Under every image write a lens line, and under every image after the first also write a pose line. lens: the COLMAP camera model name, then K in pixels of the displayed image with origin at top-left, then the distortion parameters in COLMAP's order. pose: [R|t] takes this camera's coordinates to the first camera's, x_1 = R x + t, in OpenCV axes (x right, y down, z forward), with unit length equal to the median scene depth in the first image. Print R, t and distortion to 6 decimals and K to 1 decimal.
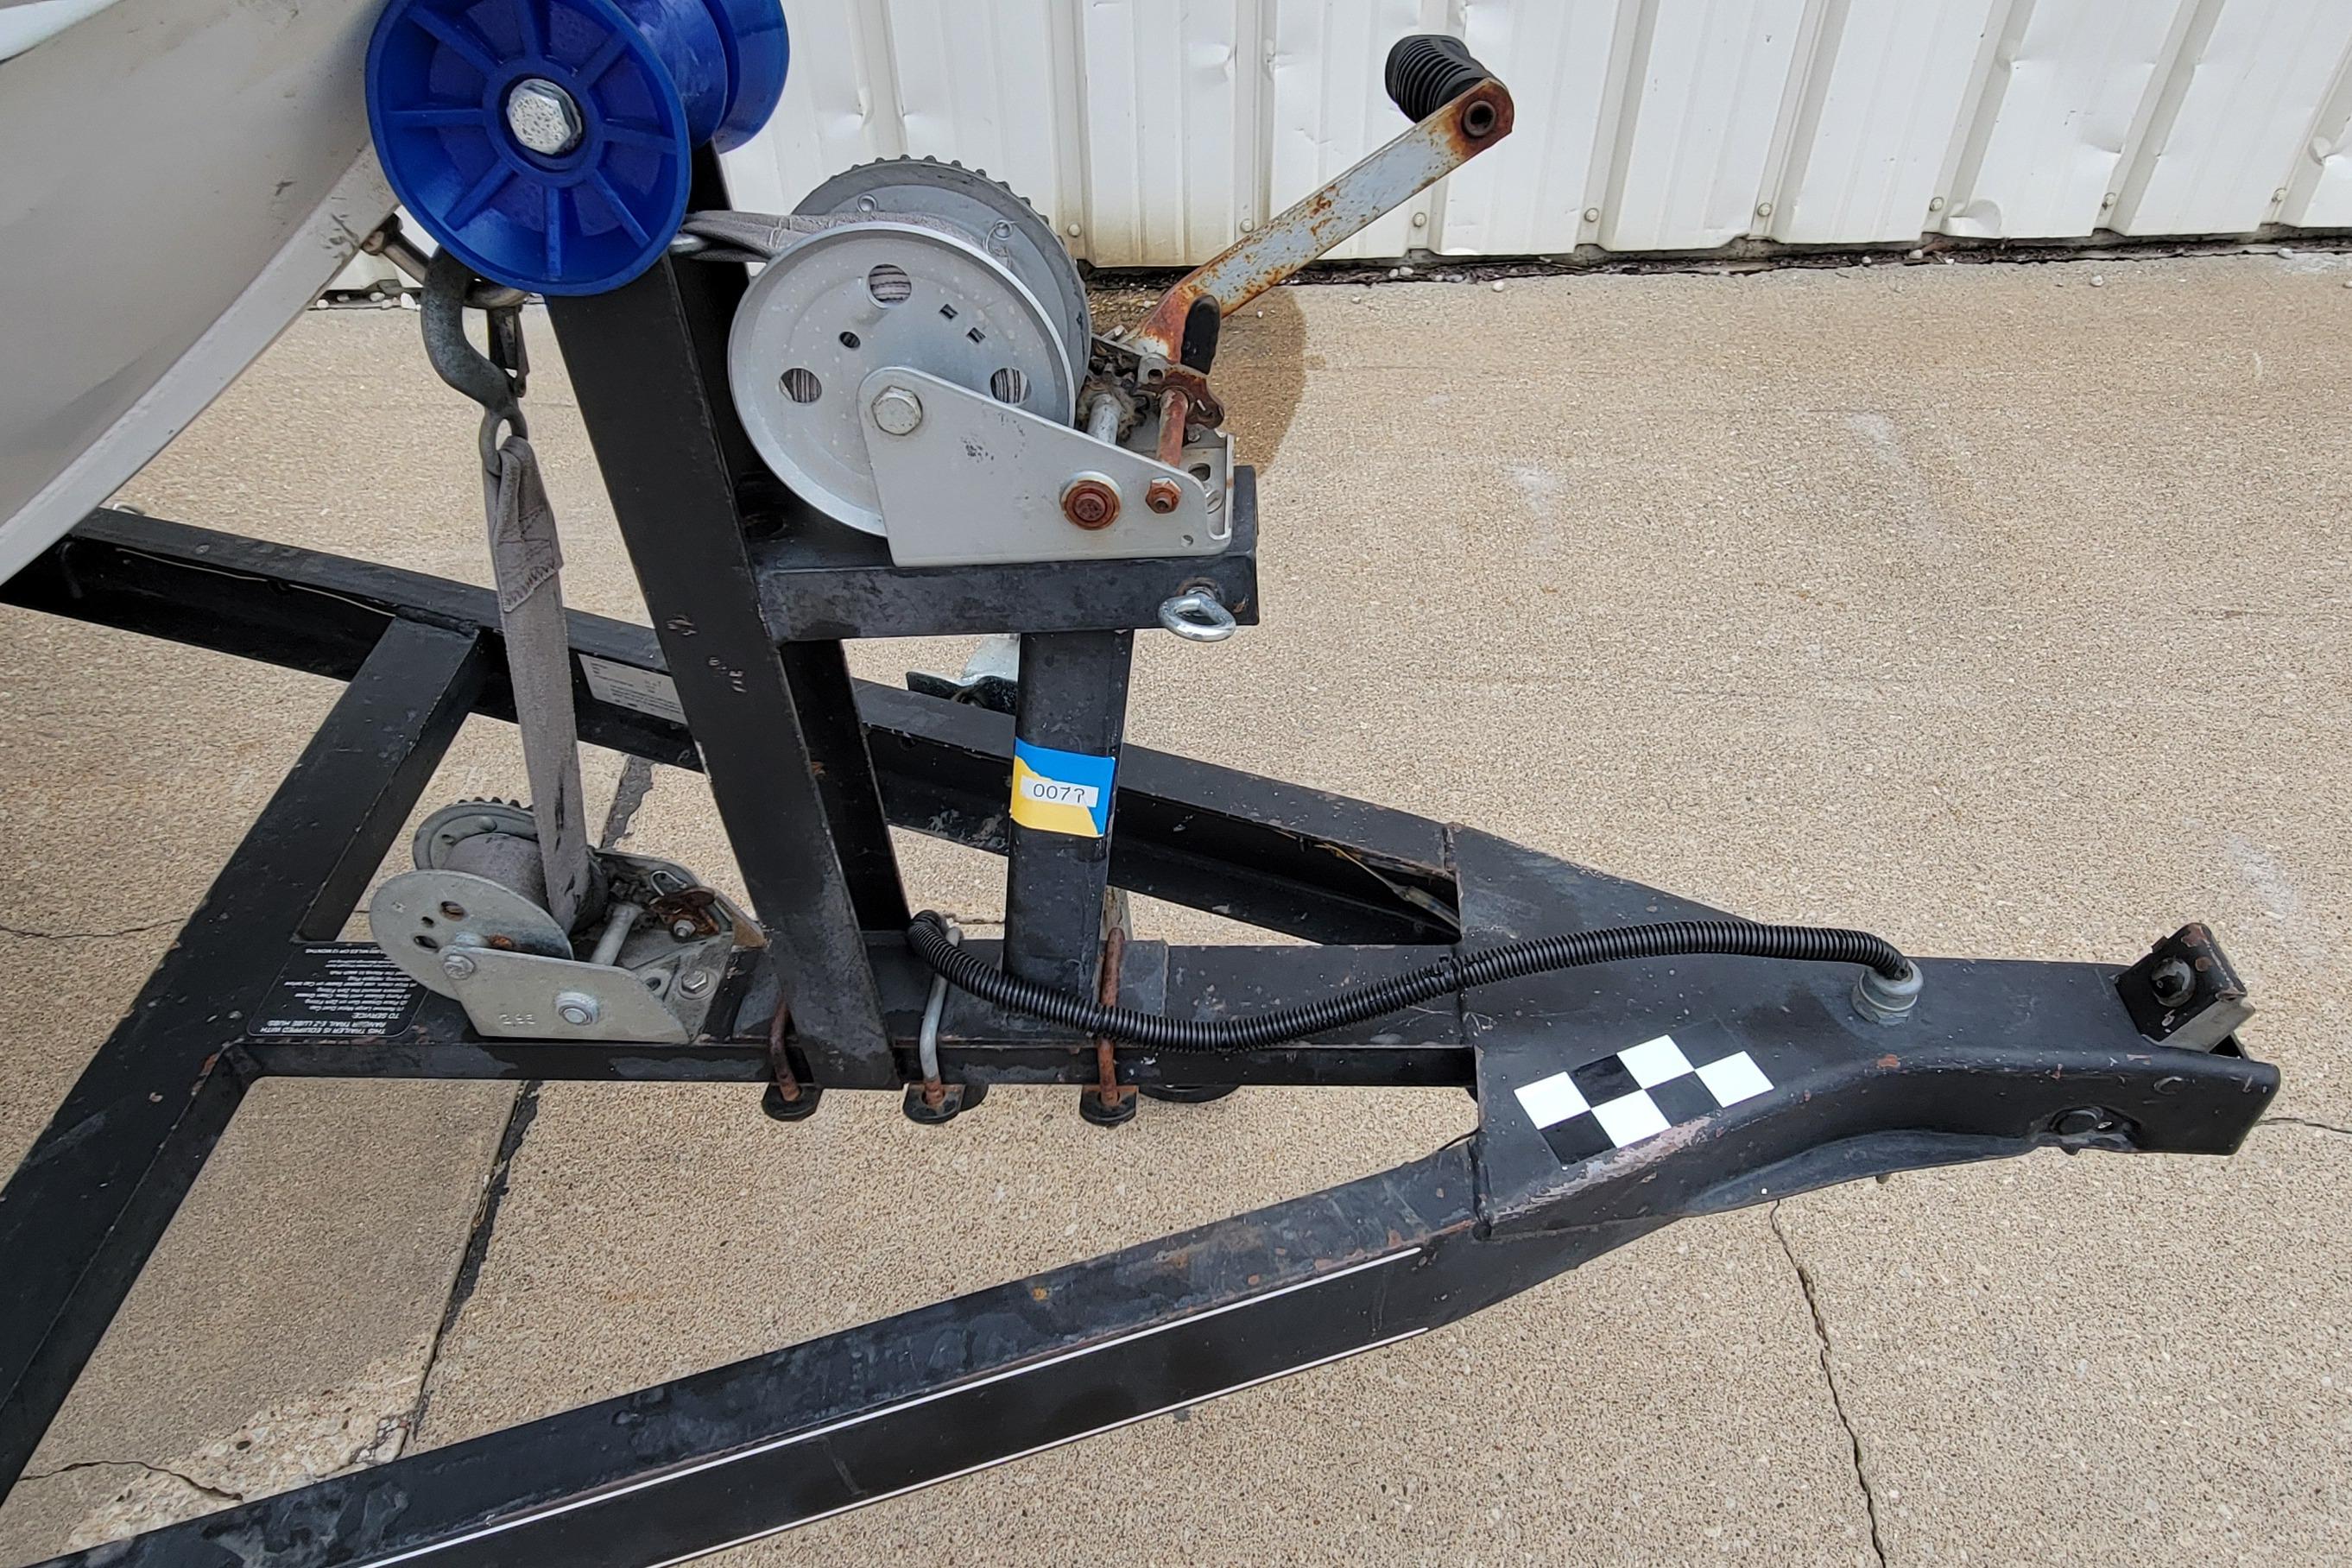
lens RADIAL K [[1493.1, 0, 1155.8], [0, 1493.1, 764.7], [0, 0, 1]] dist [0.008312, -0.012411]
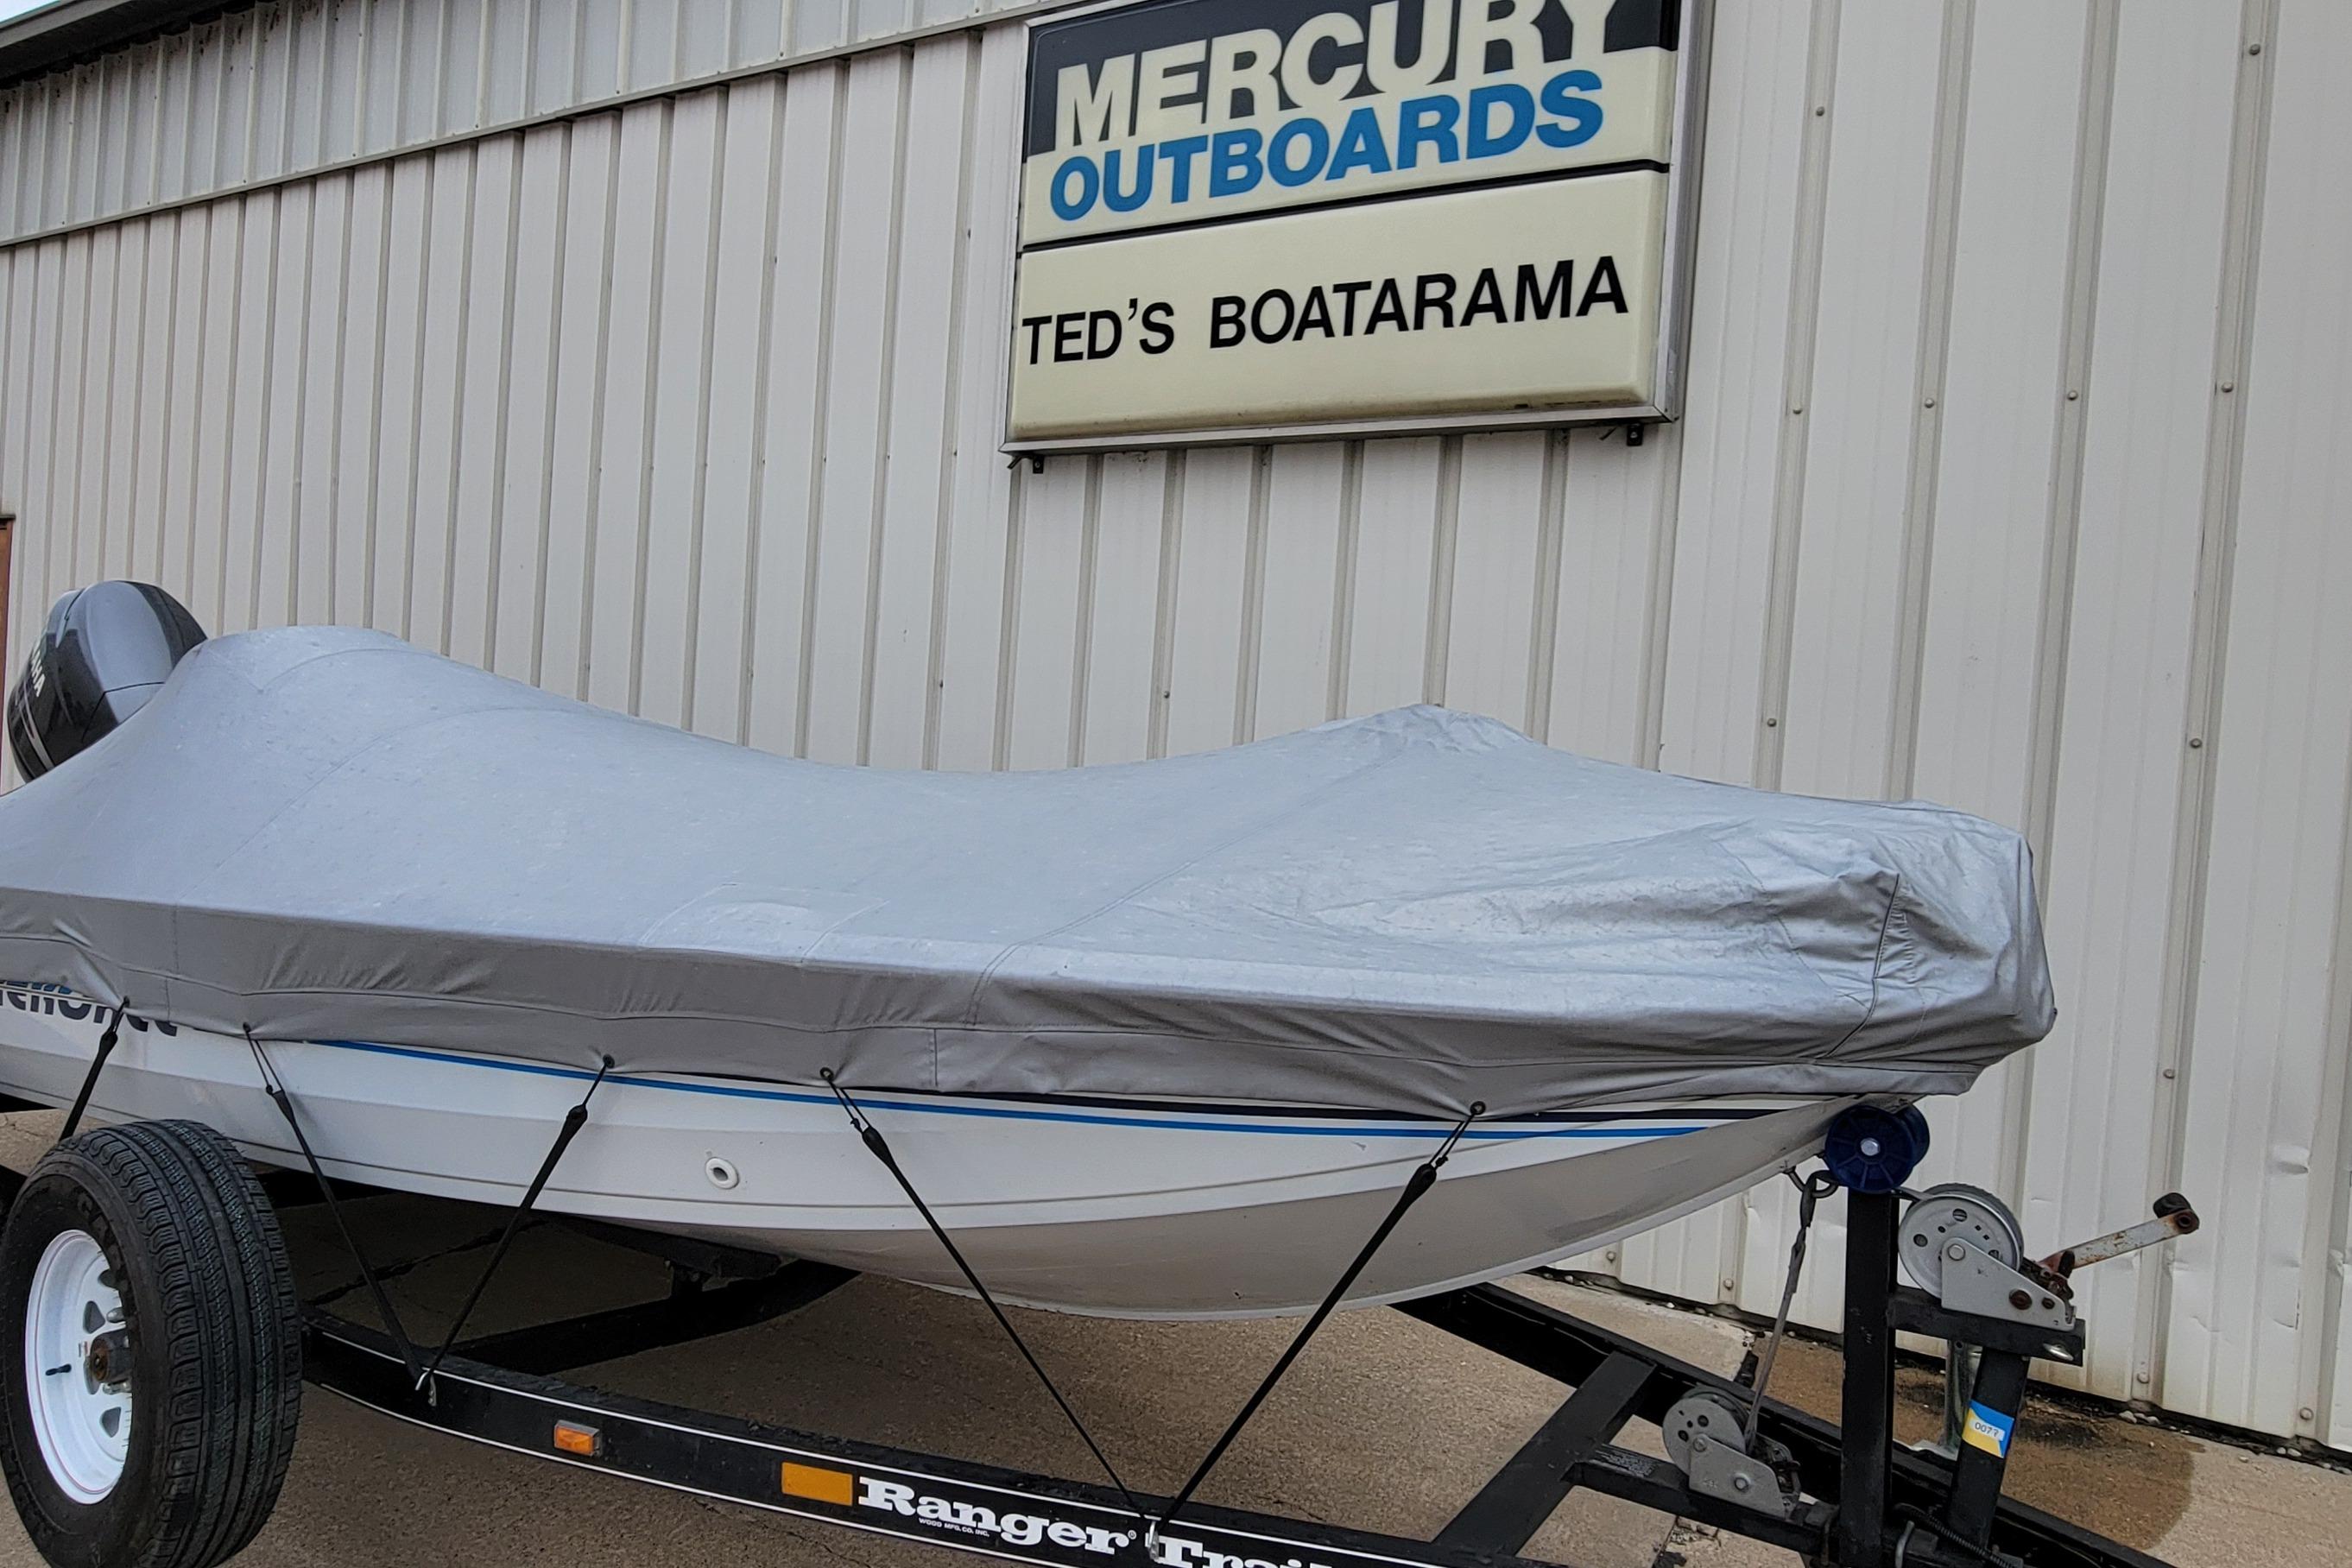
lens RADIAL K [[1493.1, 0, 1191.0], [0, 1493.1, 786.6], [0, 0, 1]] dist [0.008312, -0.012411]
pose [[0.849275, 0.091857, -0.519899, 0.006354], [-0.408262, 0.738641, -0.536406, 0.971852], [0.334746, 0.667811, 0.664811, -1.613351]]
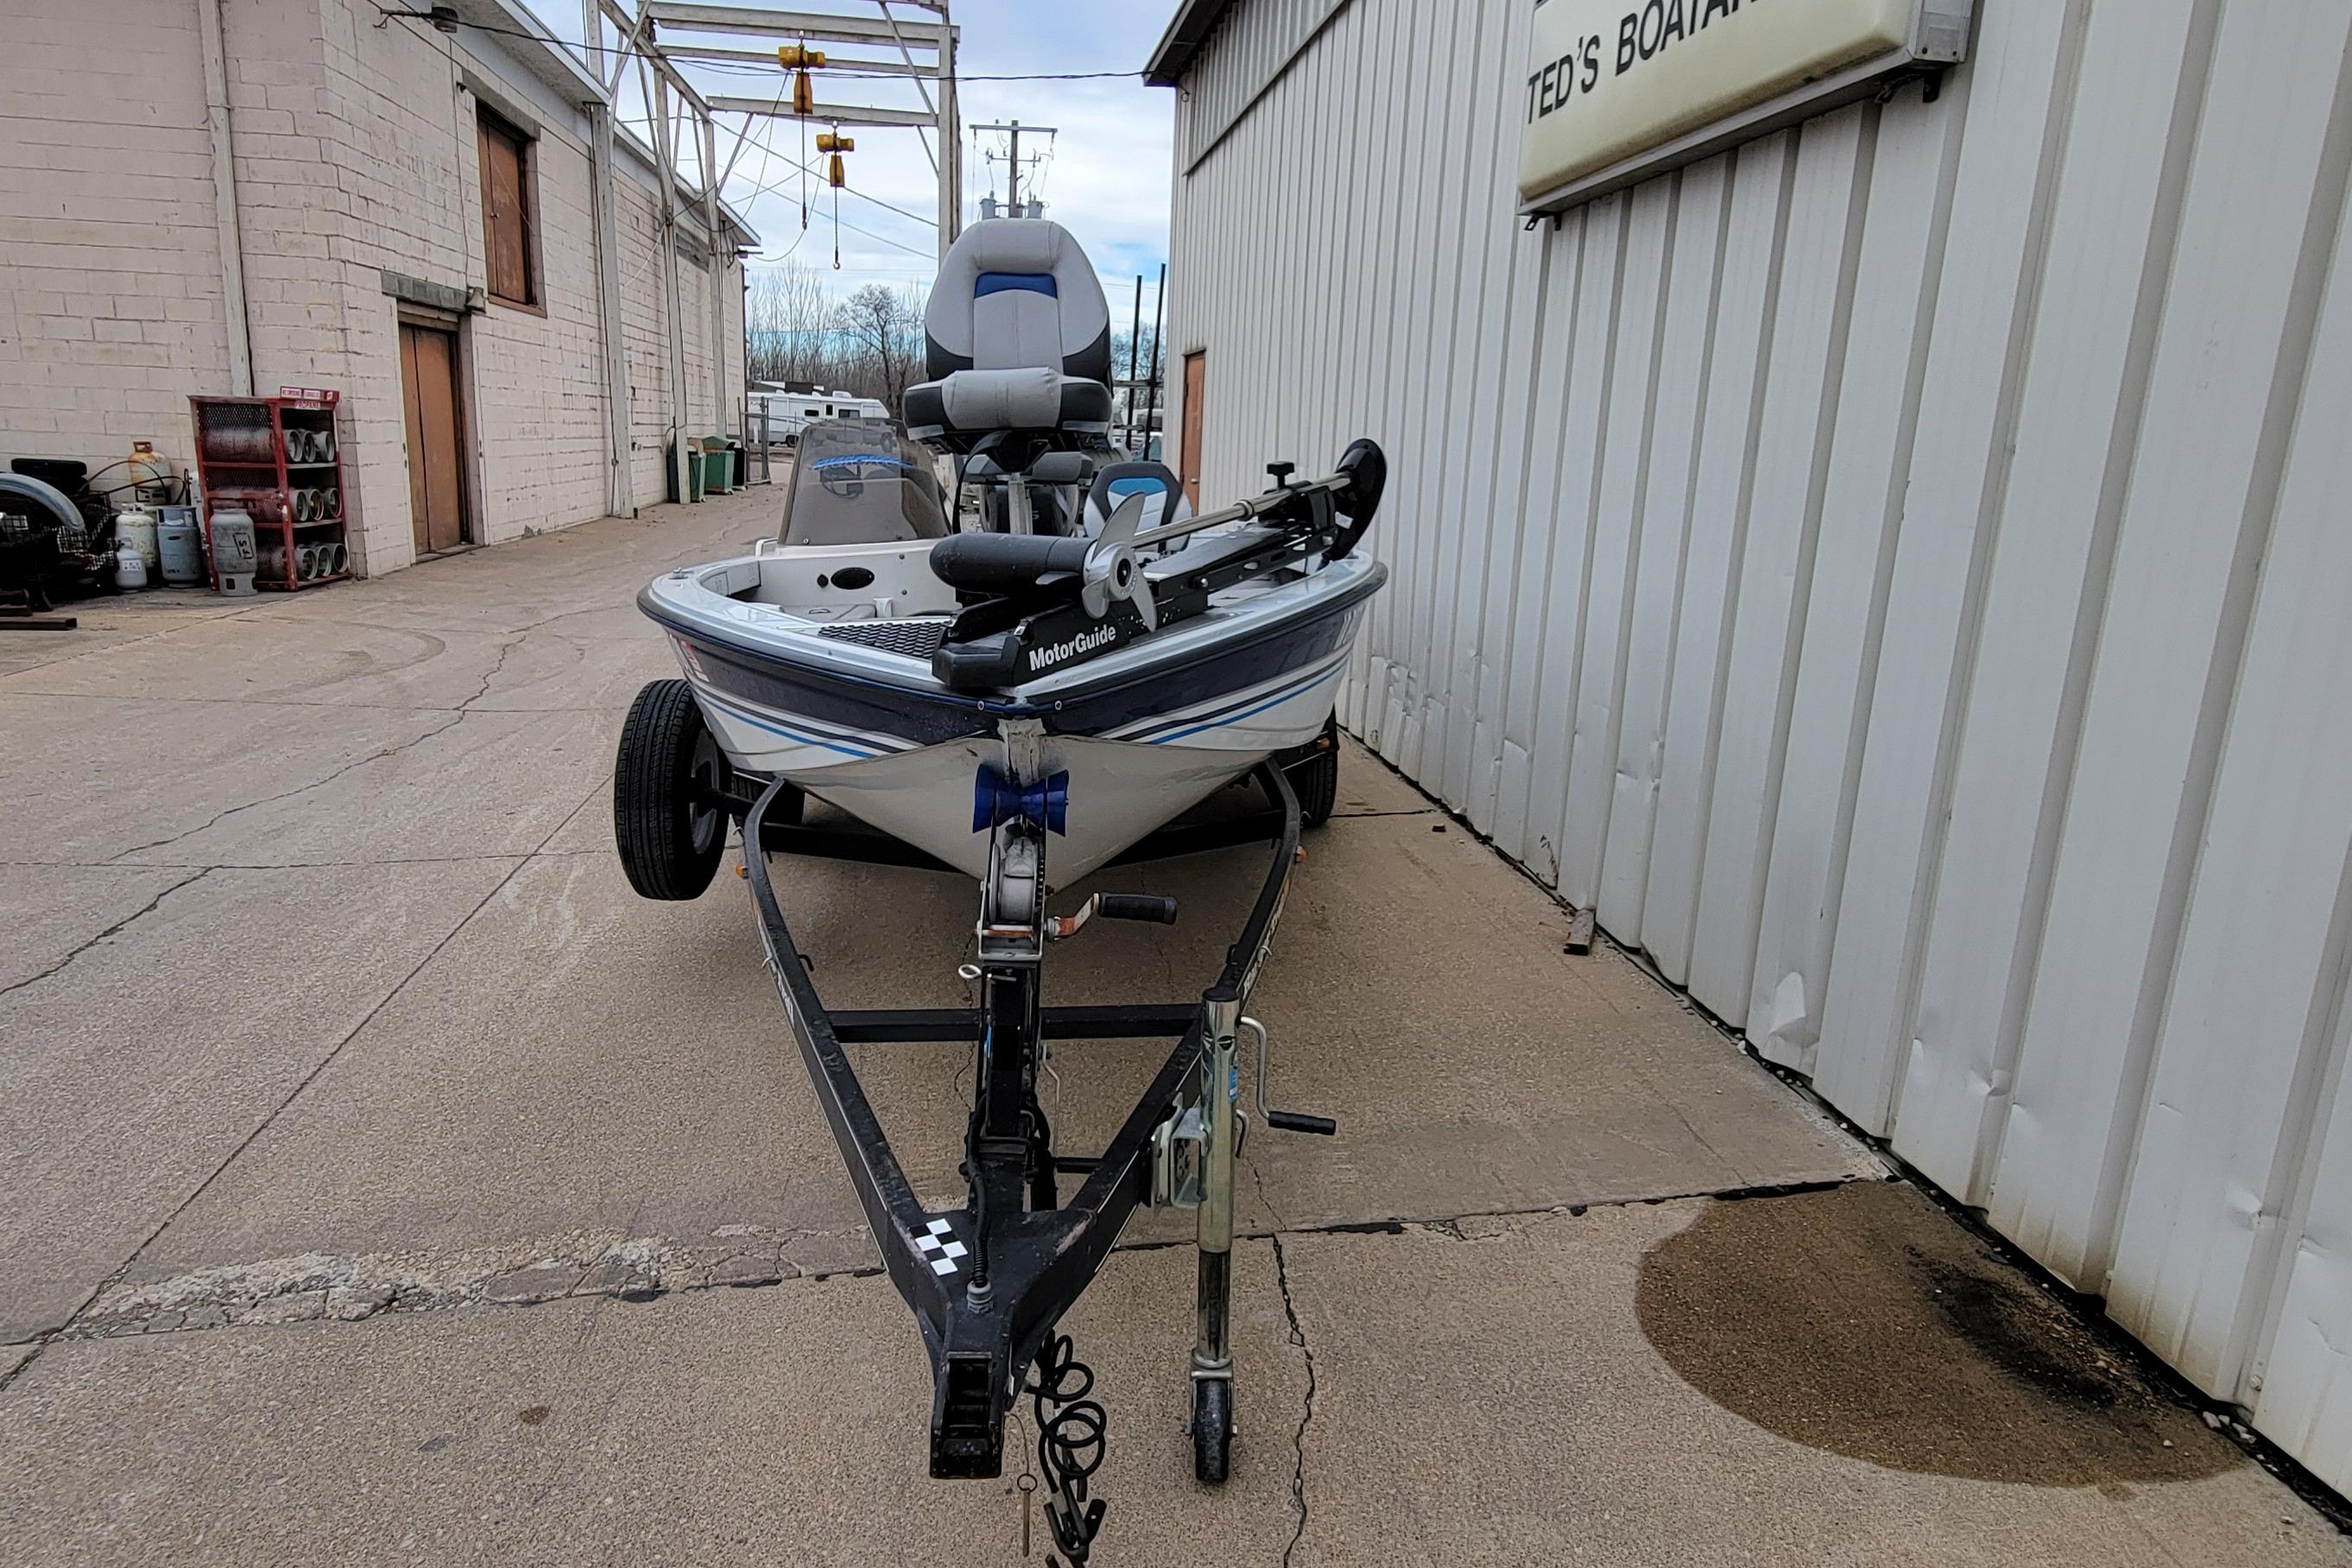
lens RADIAL K [[1423.5, 0, 1166.5], [0, 1423.5, 782.0], [0, 0, 1]] dist [0.004960, -0.003669]
pose [[0.111882, 0.257502, -0.959779, 2.403634], [-0.693580, 0.711909, 0.110149, -0.804305], [0.711639, 0.653360, 0.258247, 0.142256]]
